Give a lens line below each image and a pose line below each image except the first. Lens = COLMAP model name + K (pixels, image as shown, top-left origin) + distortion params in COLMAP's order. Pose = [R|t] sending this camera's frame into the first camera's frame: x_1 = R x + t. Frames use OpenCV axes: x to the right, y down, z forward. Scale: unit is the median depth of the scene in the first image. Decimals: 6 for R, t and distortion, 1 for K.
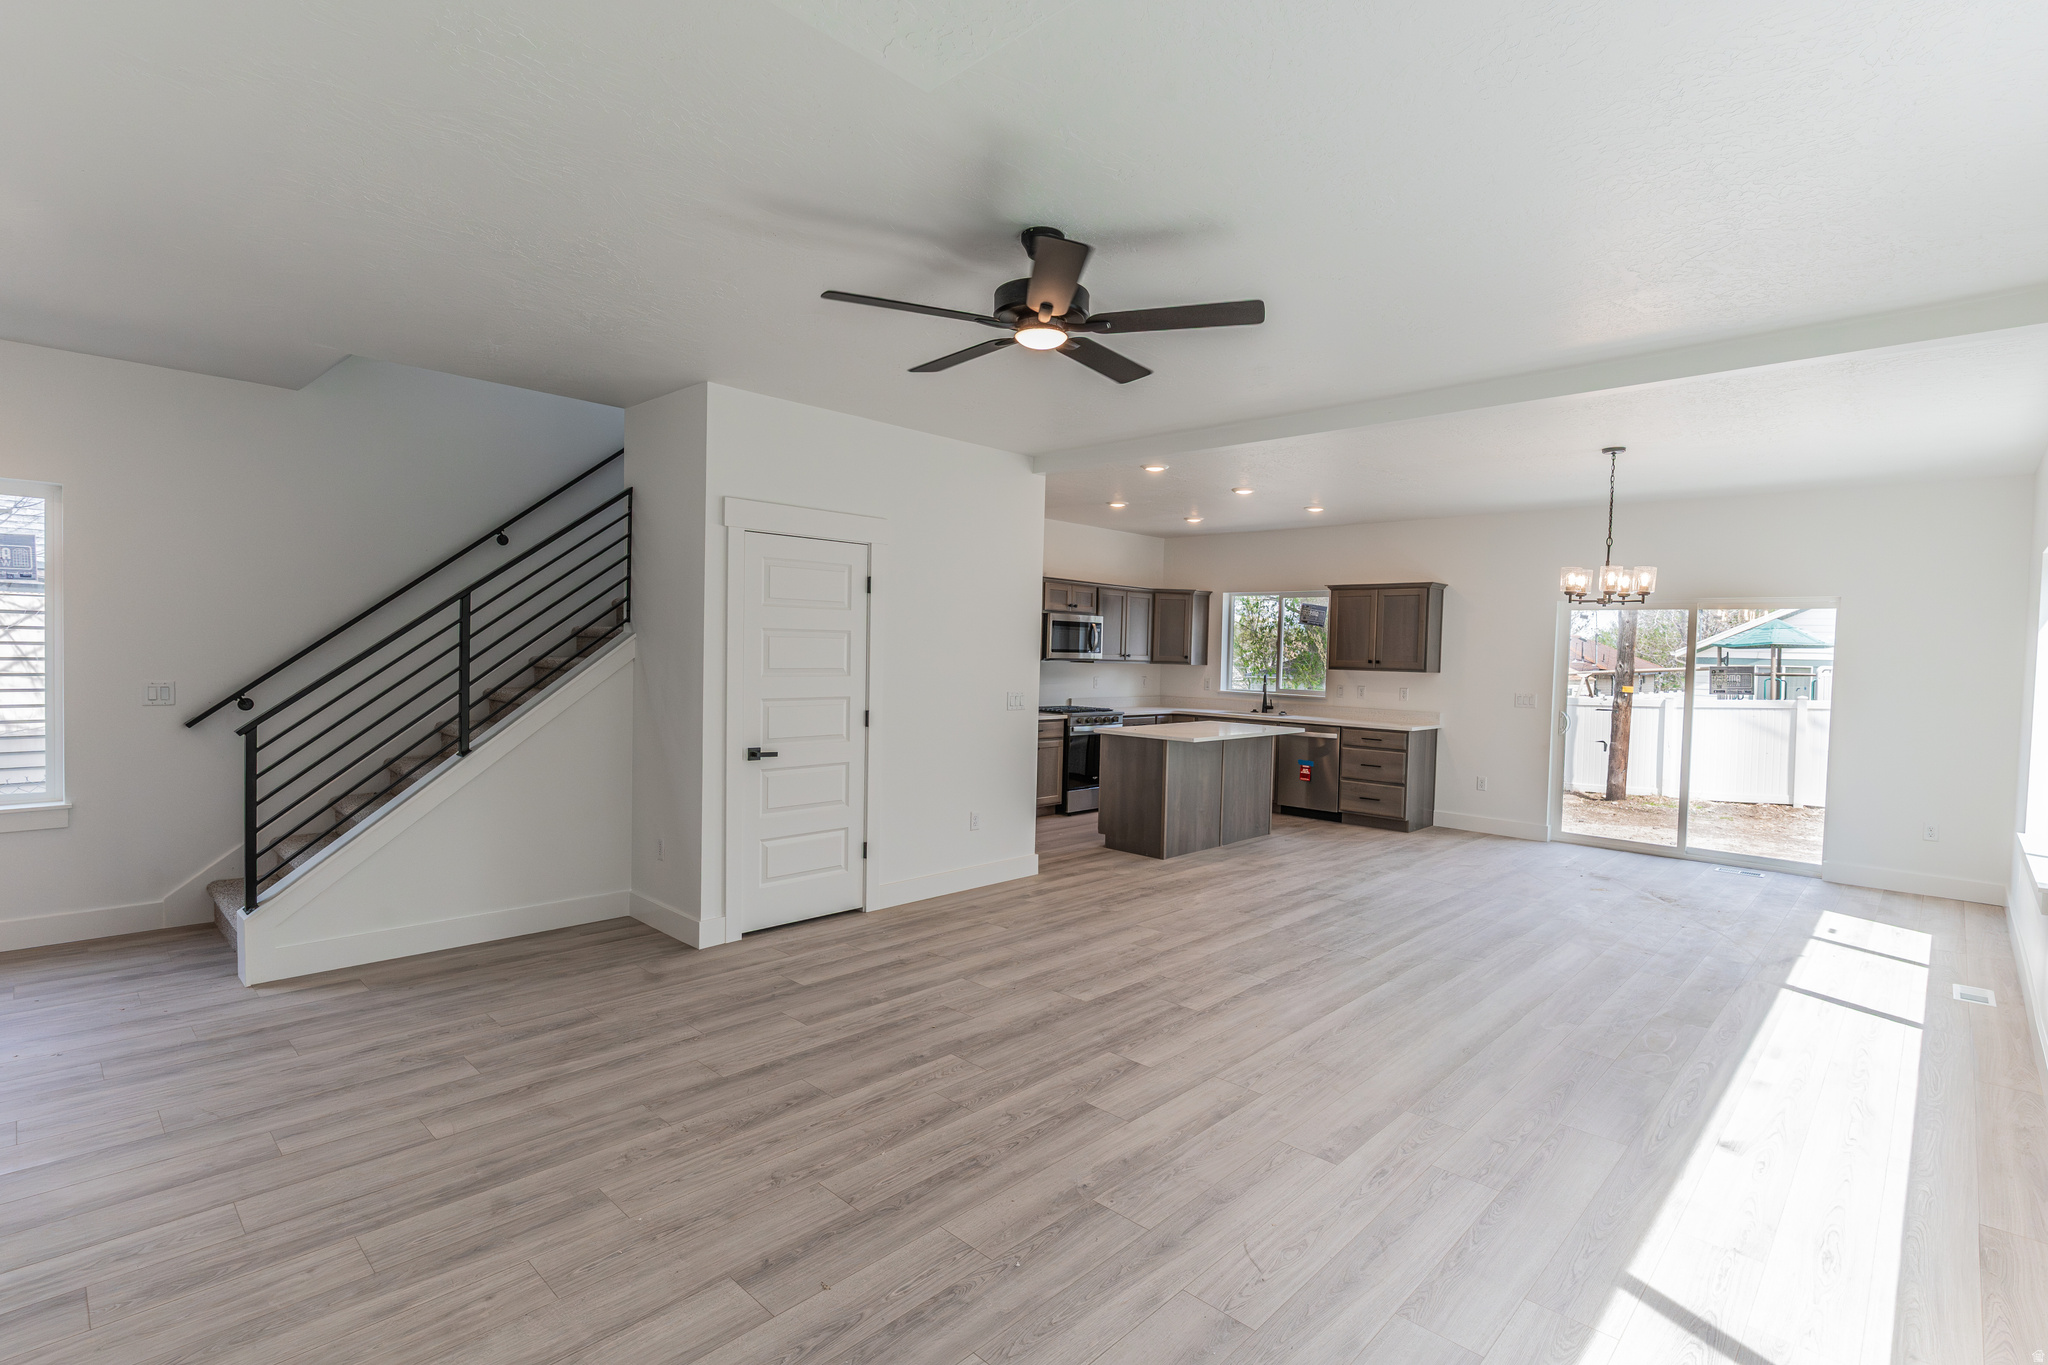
lens RADIAL K [[968.3, 0, 1026.6], [0, 968.3, 683.4], [0, 0, 1]] dist [0.001376, 0.000222]
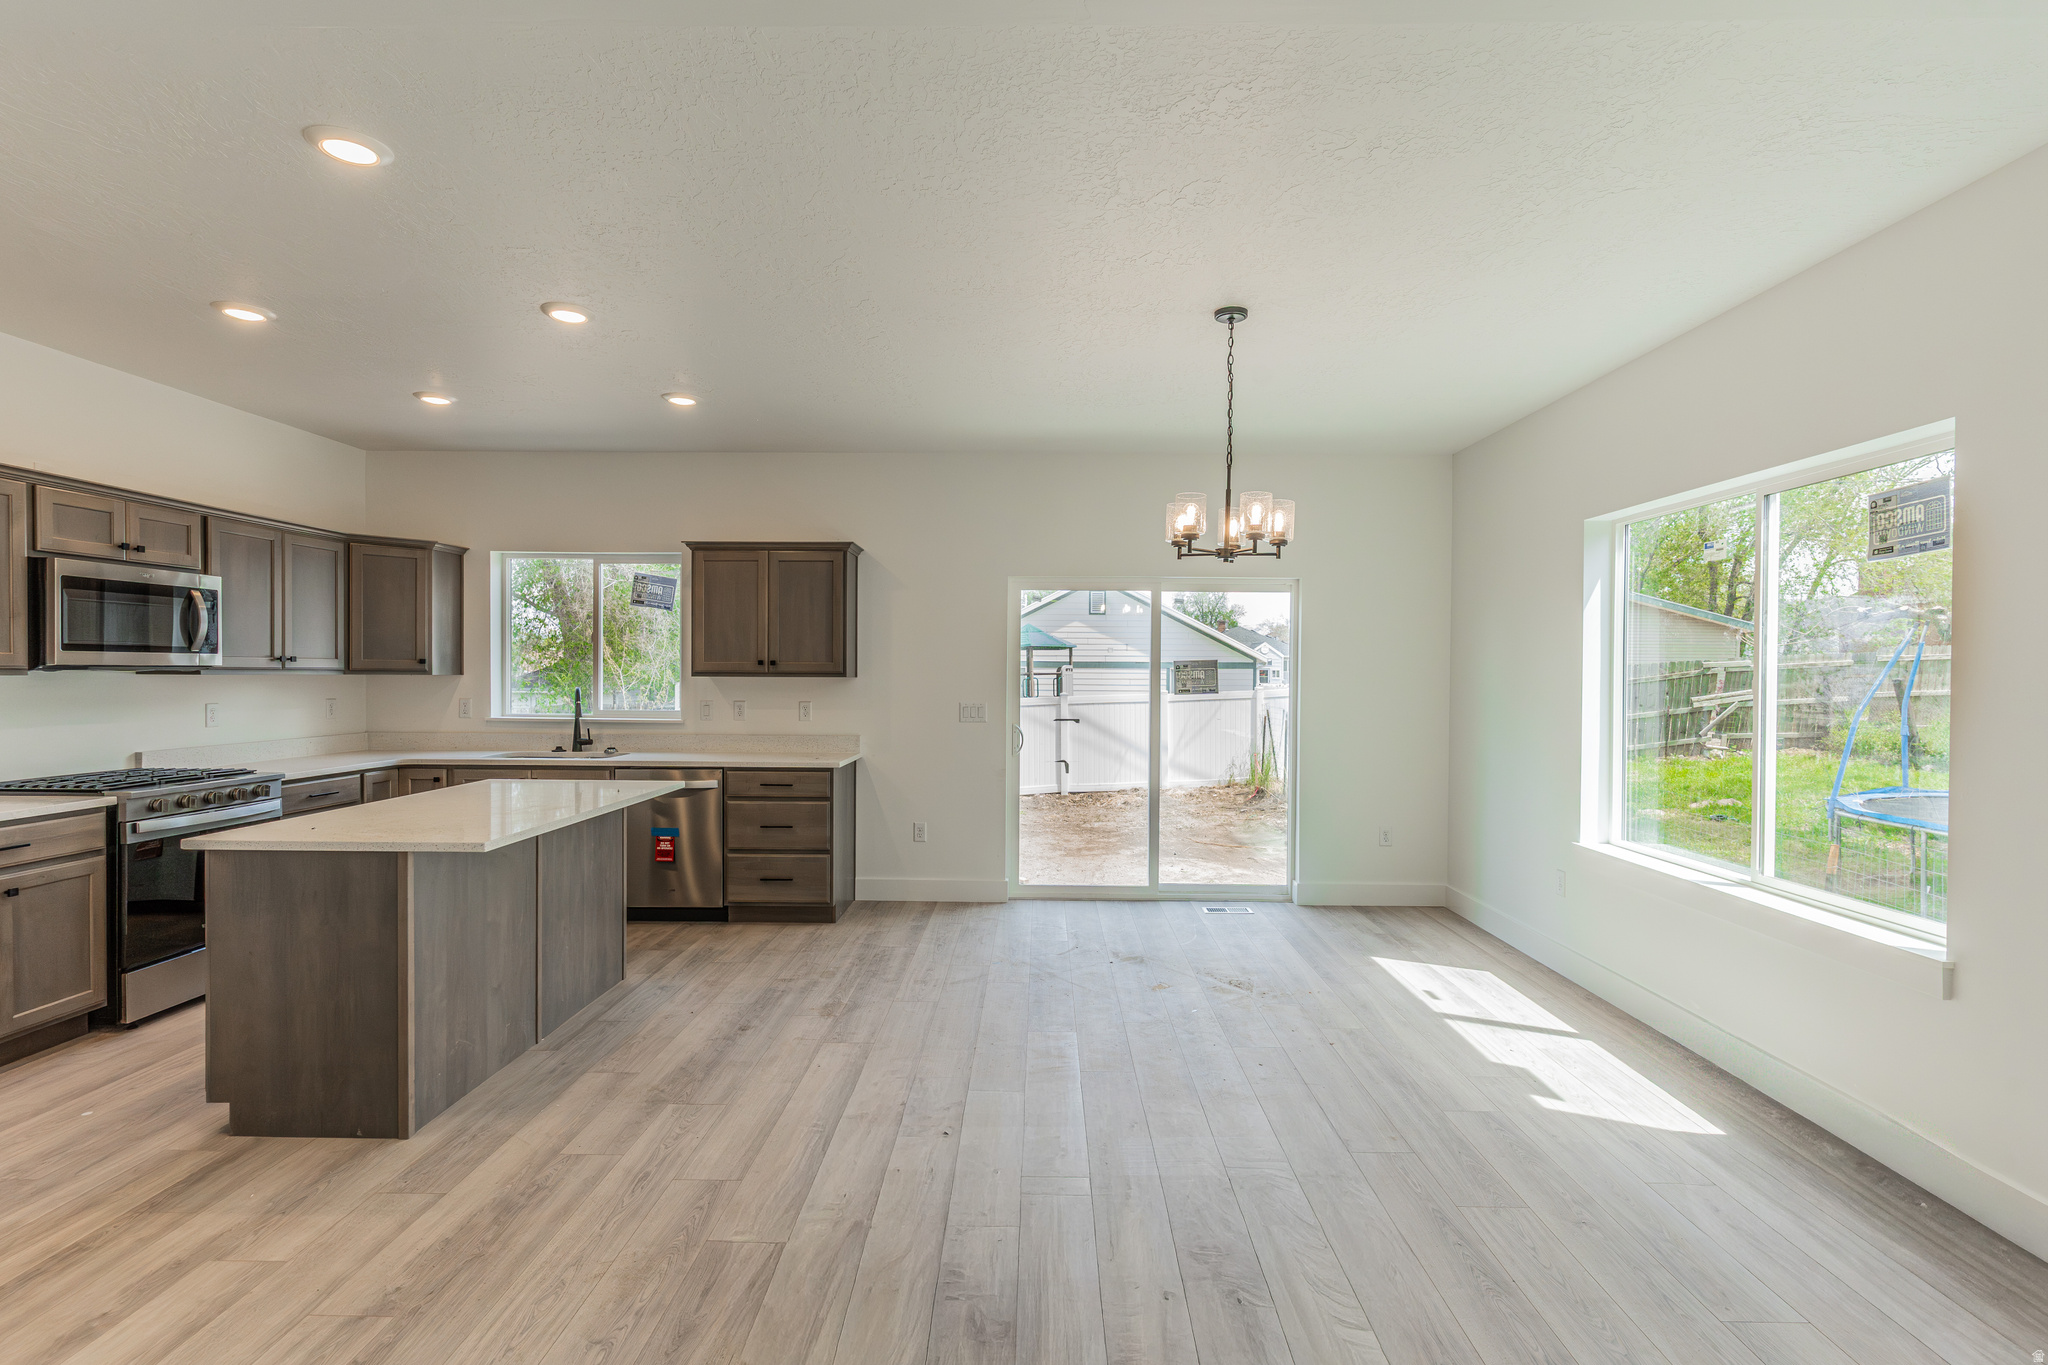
lens RADIAL K [[968.3, 0, 1026.6], [0, 968.3, 683.4], [0, 0, 1]] dist [0.001376, 0.000222]
pose [[0.733805, -0.027860, 0.678789, 0.077048], [0.034689, 0.999392, 0.003519, -0.007680], [-0.678474, 0.020964, 0.734325, 0.660330]]
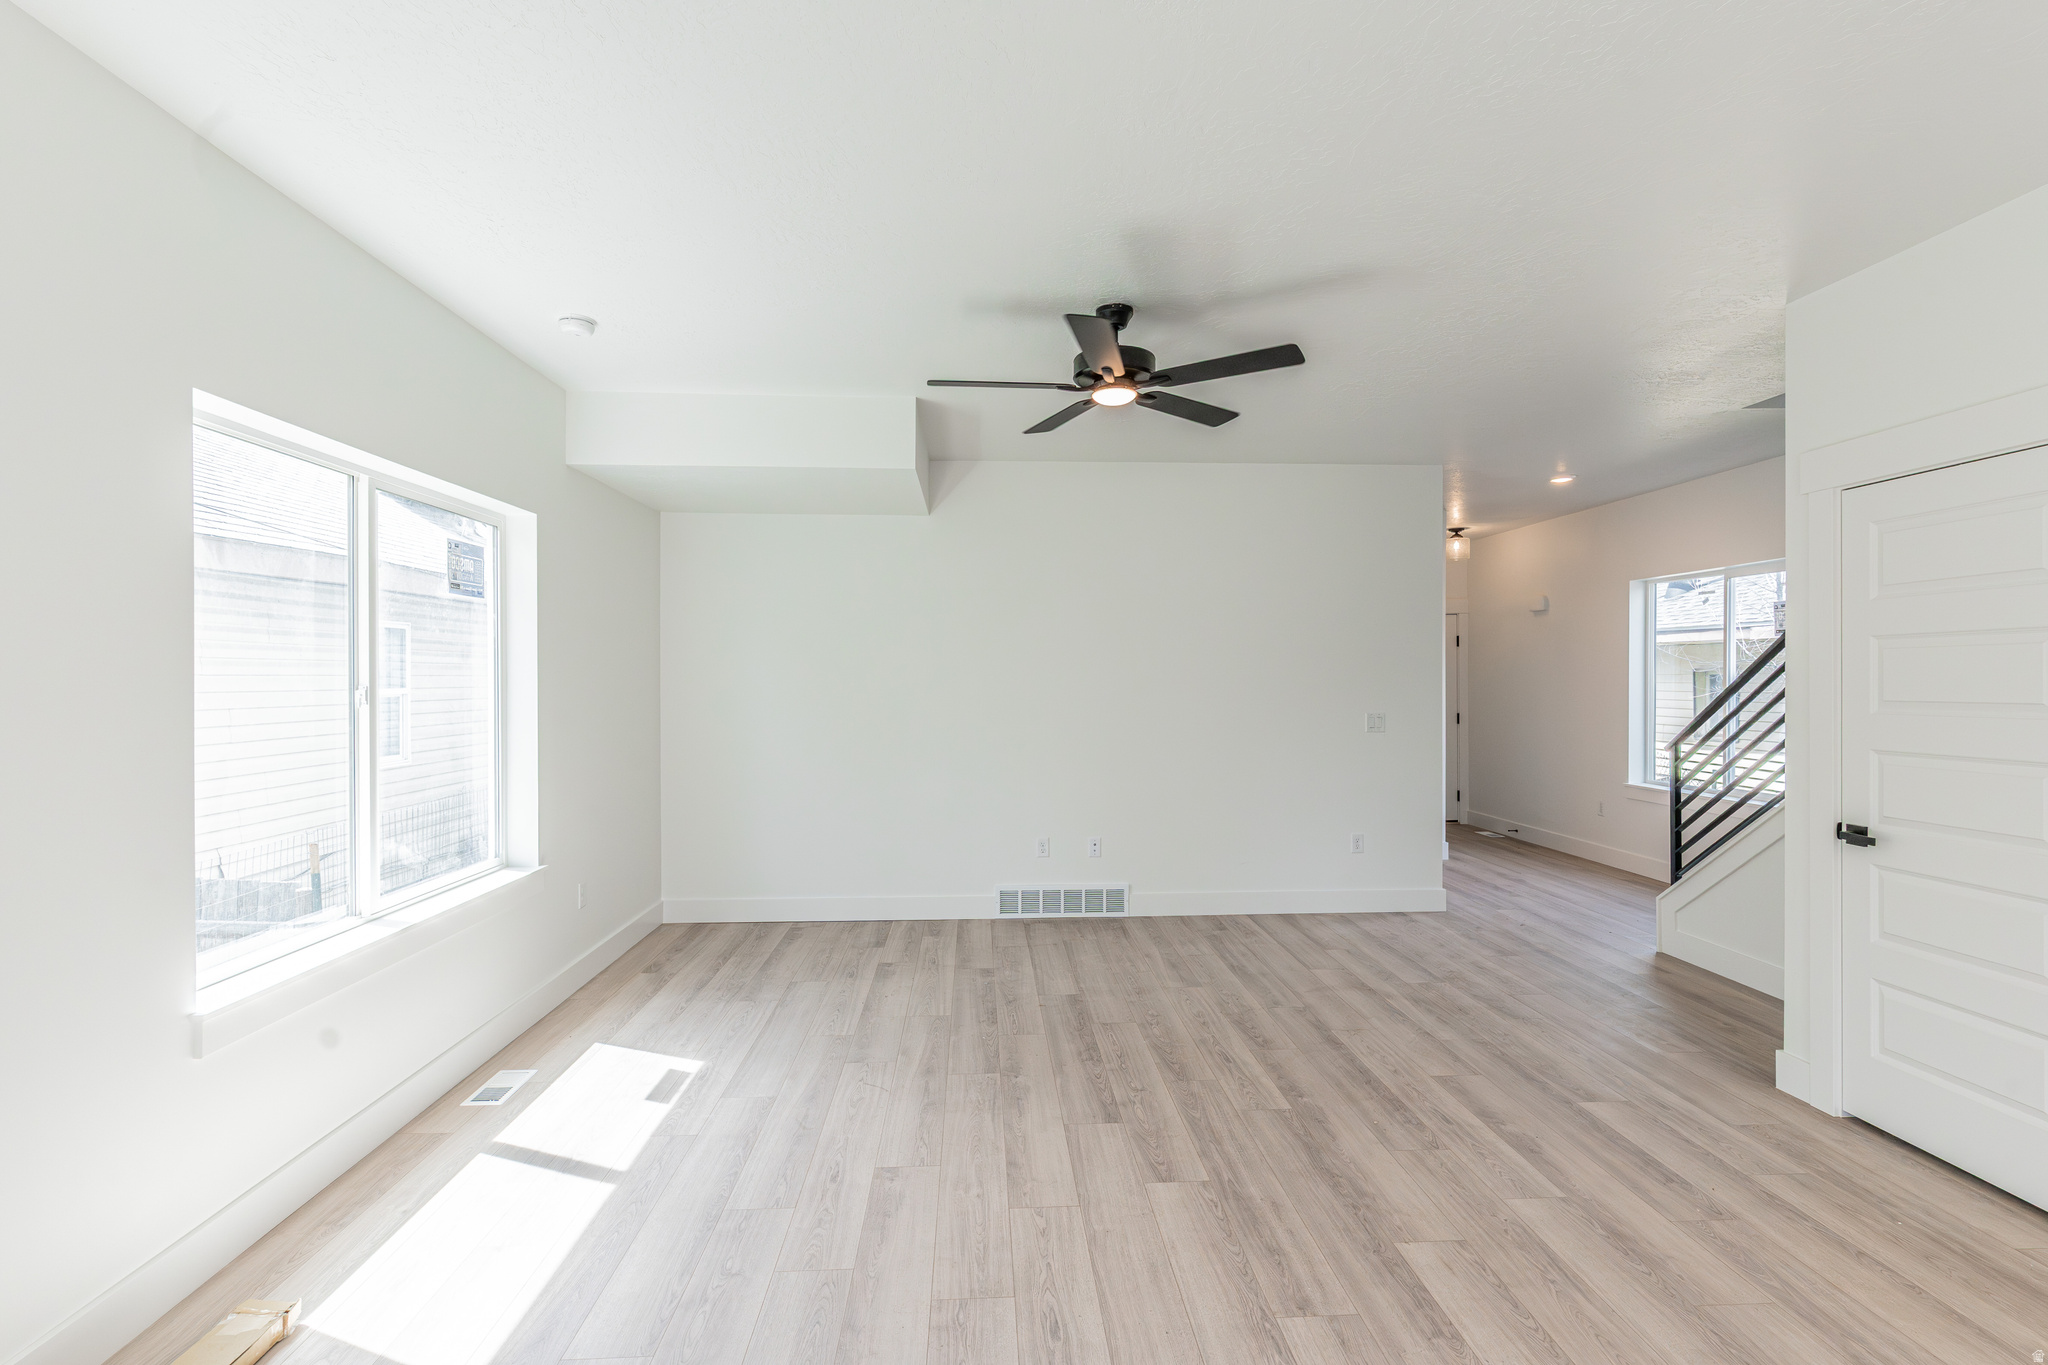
lens RADIAL K [[968.3, 0, 1026.6], [0, 968.3, 683.4], [0, 0, 1]] dist [0.001376, 0.000222]
pose [[-0.684525, -0.019314, -0.728733, 0.502556], [-0.038965, 0.999189, 0.010119, -0.010162], [0.727947, 0.035322, -0.684723, 0.939789]]
